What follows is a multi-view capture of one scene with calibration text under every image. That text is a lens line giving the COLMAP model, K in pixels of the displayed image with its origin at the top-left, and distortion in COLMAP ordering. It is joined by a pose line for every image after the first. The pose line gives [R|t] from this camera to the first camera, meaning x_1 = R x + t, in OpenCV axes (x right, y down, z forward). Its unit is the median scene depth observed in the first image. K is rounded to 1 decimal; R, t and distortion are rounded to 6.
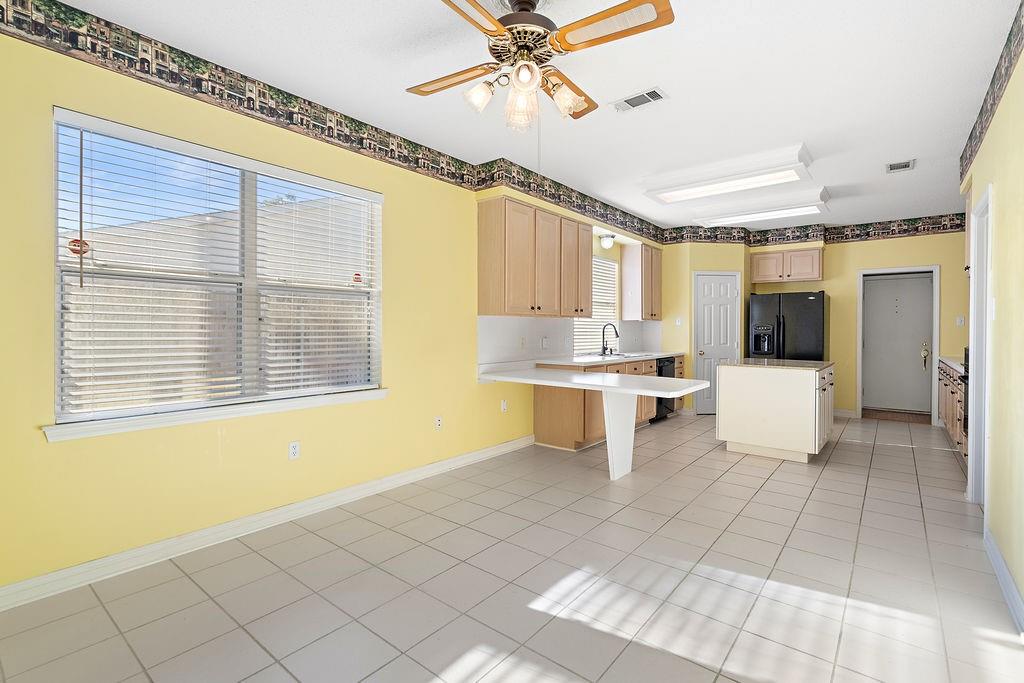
lens RADIAL K [[481.0, 0, 513.3], [0, 481.0, 337.8], [0, 0, 1]] dist [-0.004993, -0.000850]
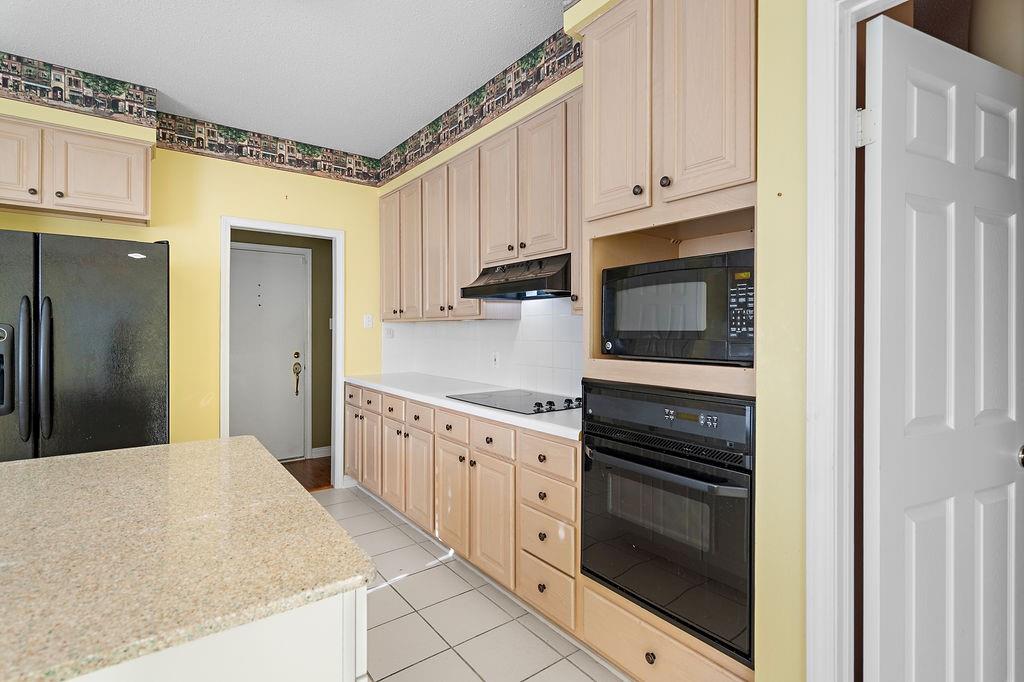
lens RADIAL K [[481.0, 0, 514.4], [0, 481.0, 334.3], [0, 0, 1]] dist [-0.004993, -0.000850]
pose [[0.243432, -0.008920, 0.969877, 0.300055], [0.013564, 0.999891, 0.005792, -0.016728], [-0.969823, 0.011745, 0.243526, 0.572671]]
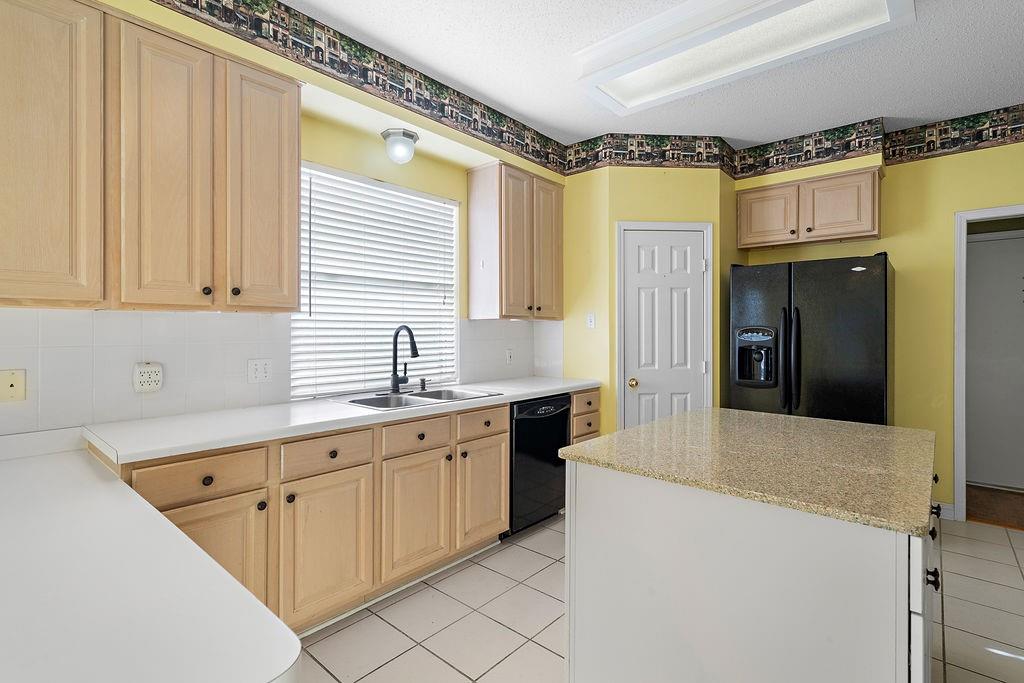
lens RADIAL K [[481.0, 0, 512.6], [0, 481.0, 336.8], [0, 0, 1]] dist [-0.004993, -0.000850]
pose [[0.998841, -0.002035, -0.048097, 0.290838], [0.001840, 0.999990, -0.004099, -0.015314], [0.048105, 0.004005, 0.998834, 0.489832]]
